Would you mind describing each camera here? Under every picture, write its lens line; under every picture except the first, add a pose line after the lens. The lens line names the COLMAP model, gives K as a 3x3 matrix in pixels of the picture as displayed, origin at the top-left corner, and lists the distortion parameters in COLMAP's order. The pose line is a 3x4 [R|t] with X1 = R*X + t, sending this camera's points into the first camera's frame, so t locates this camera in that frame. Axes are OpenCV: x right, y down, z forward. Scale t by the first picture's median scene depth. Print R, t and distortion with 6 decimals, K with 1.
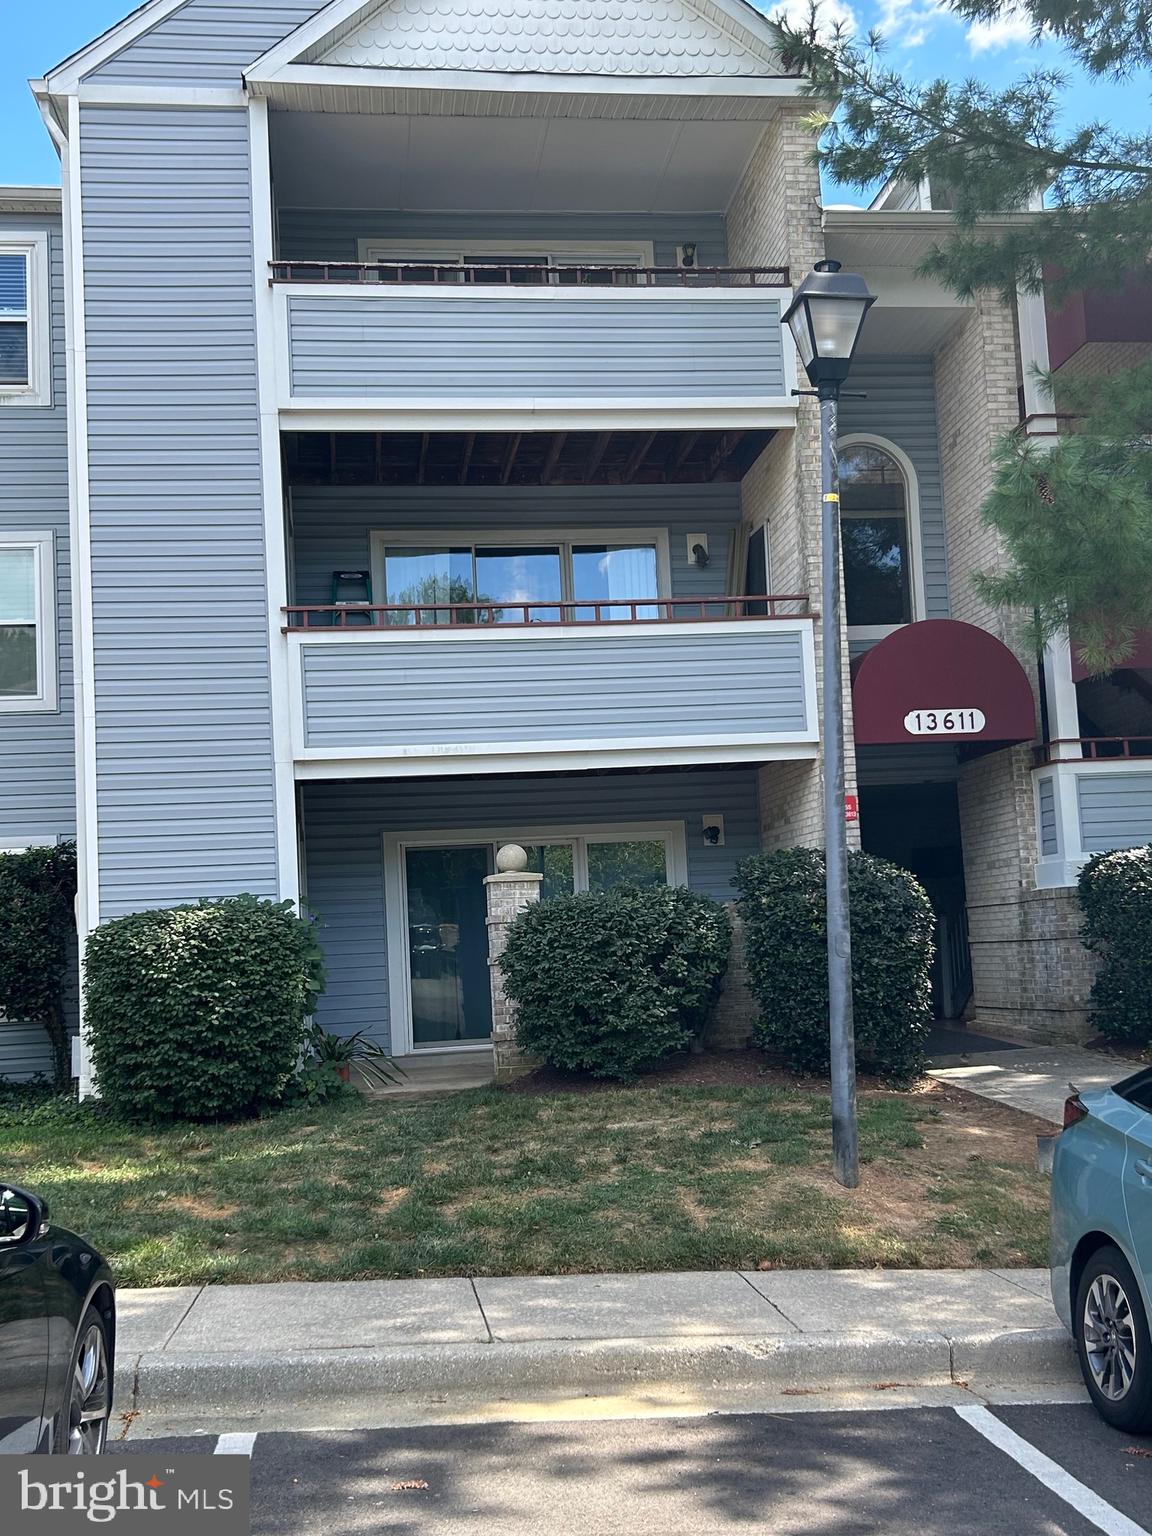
lens RADIAL K [[1664.8, 0, 598.9], [0, 1664.8, 796.7], [0, 0, 1]] dist [0.140147, -0.330238]
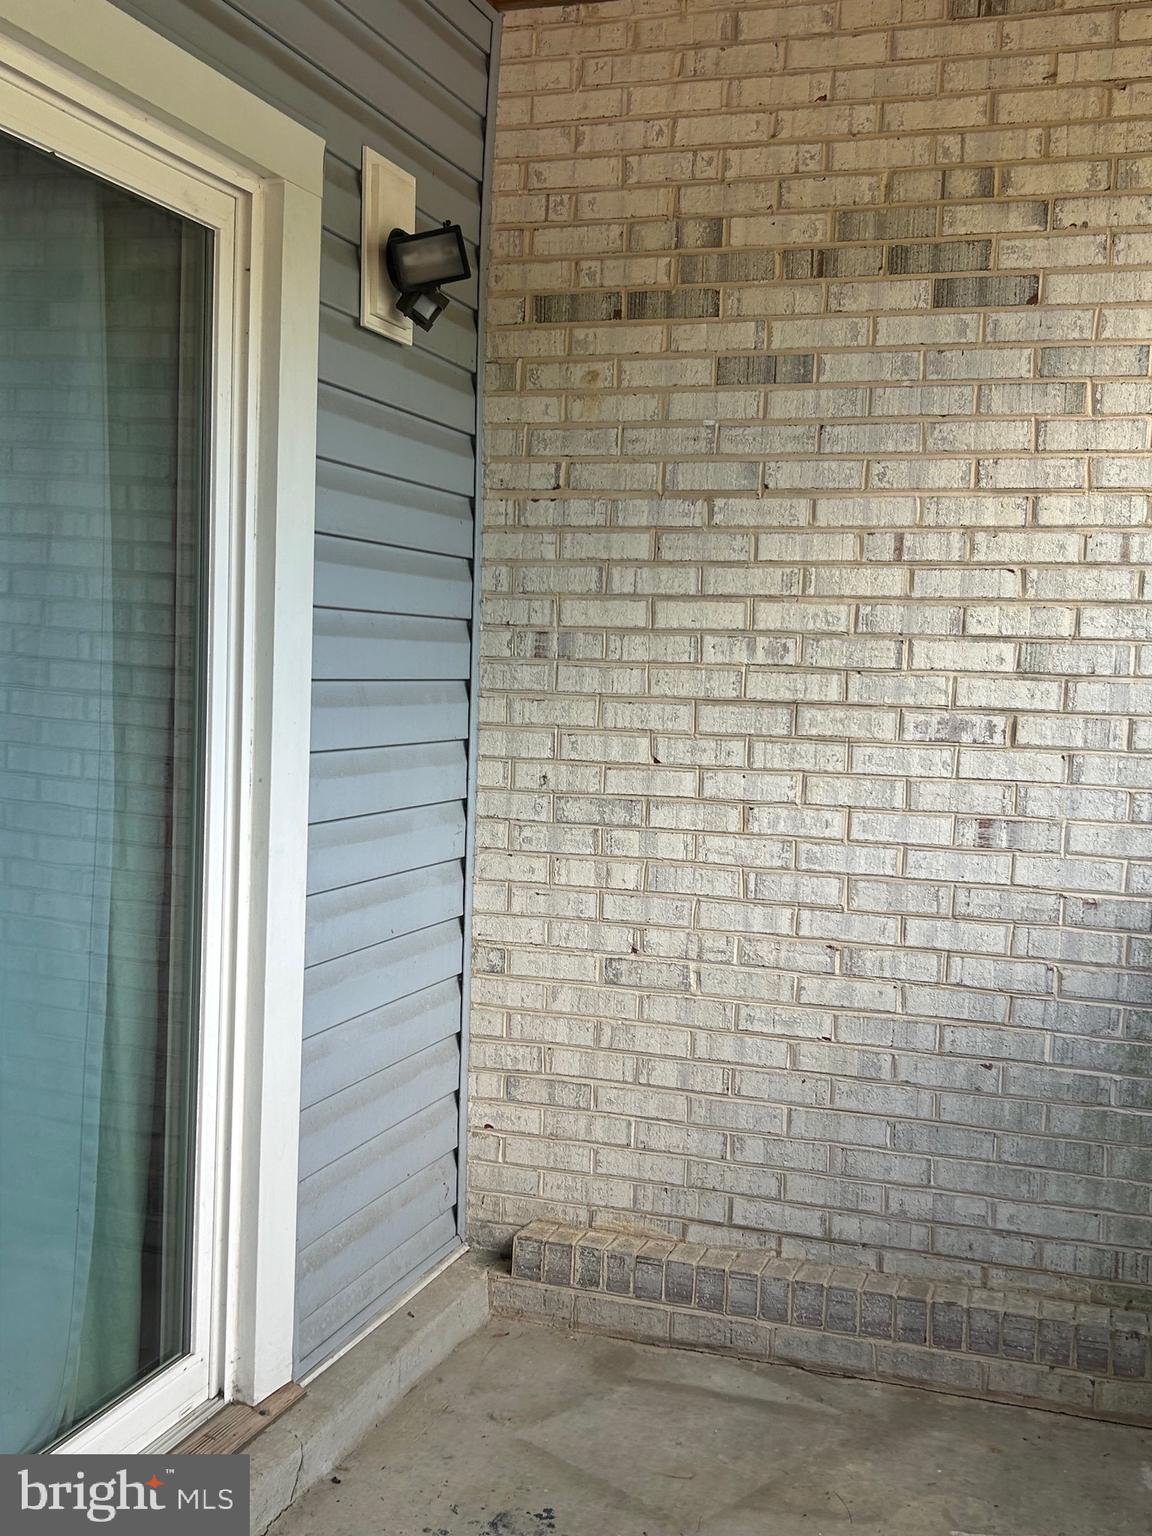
lens RADIAL K [[1664.8, 0, 598.9], [0, 1664.8, 796.7], [0, 0, 1]] dist [0.140147, -0.330238]
pose [[0.445559, -0.010294, 0.895194, -0.090762], [-0.137579, 0.987269, 0.079829, 0.062948], [-0.884618, -0.158728, 0.438470, 0.900055]]
